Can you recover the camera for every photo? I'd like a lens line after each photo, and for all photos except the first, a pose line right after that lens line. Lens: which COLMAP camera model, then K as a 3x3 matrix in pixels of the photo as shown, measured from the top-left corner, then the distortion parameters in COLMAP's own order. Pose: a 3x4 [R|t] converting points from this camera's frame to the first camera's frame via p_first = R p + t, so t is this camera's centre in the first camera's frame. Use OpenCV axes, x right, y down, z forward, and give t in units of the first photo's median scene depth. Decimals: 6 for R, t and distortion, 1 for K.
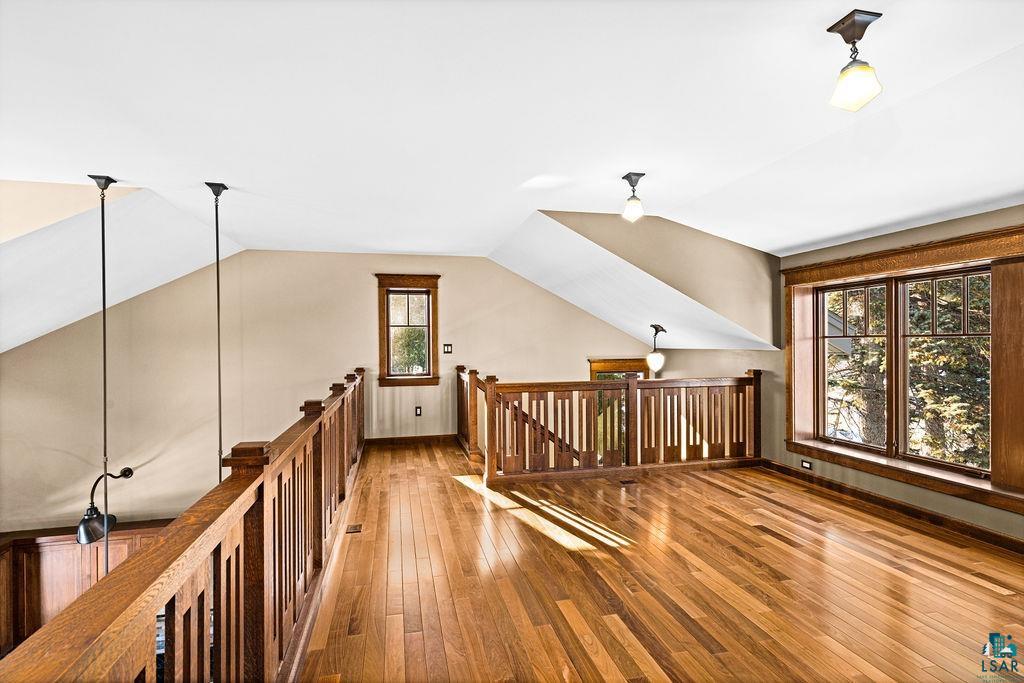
lens RADIAL K [[499.6, 0, 508.2], [0, 499.6, 342.2], [0, 0, 1]] dist [0.003685, 0.001387]
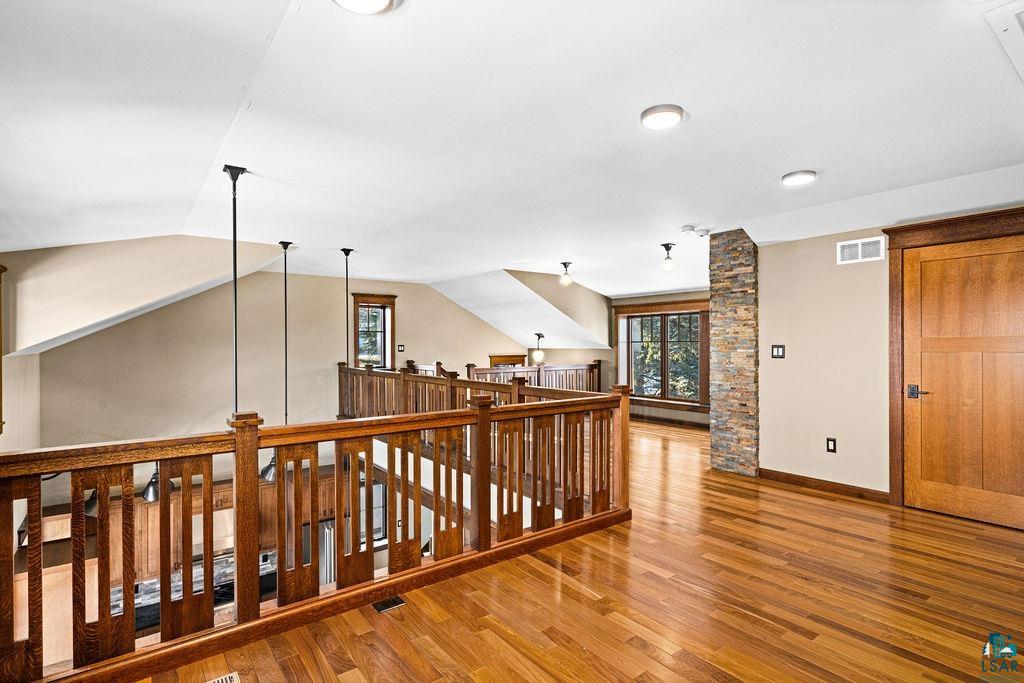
lens RADIAL K [[499.6, 0, 513.7], [0, 499.6, 343.0], [0, 0, 1]] dist [0.003685, 0.001387]
pose [[0.914290, 0.004589, 0.405035, -0.525731], [-0.003296, 0.999987, -0.003889, 0.002640], [-0.405048, 0.002221, 0.914293, -0.531374]]
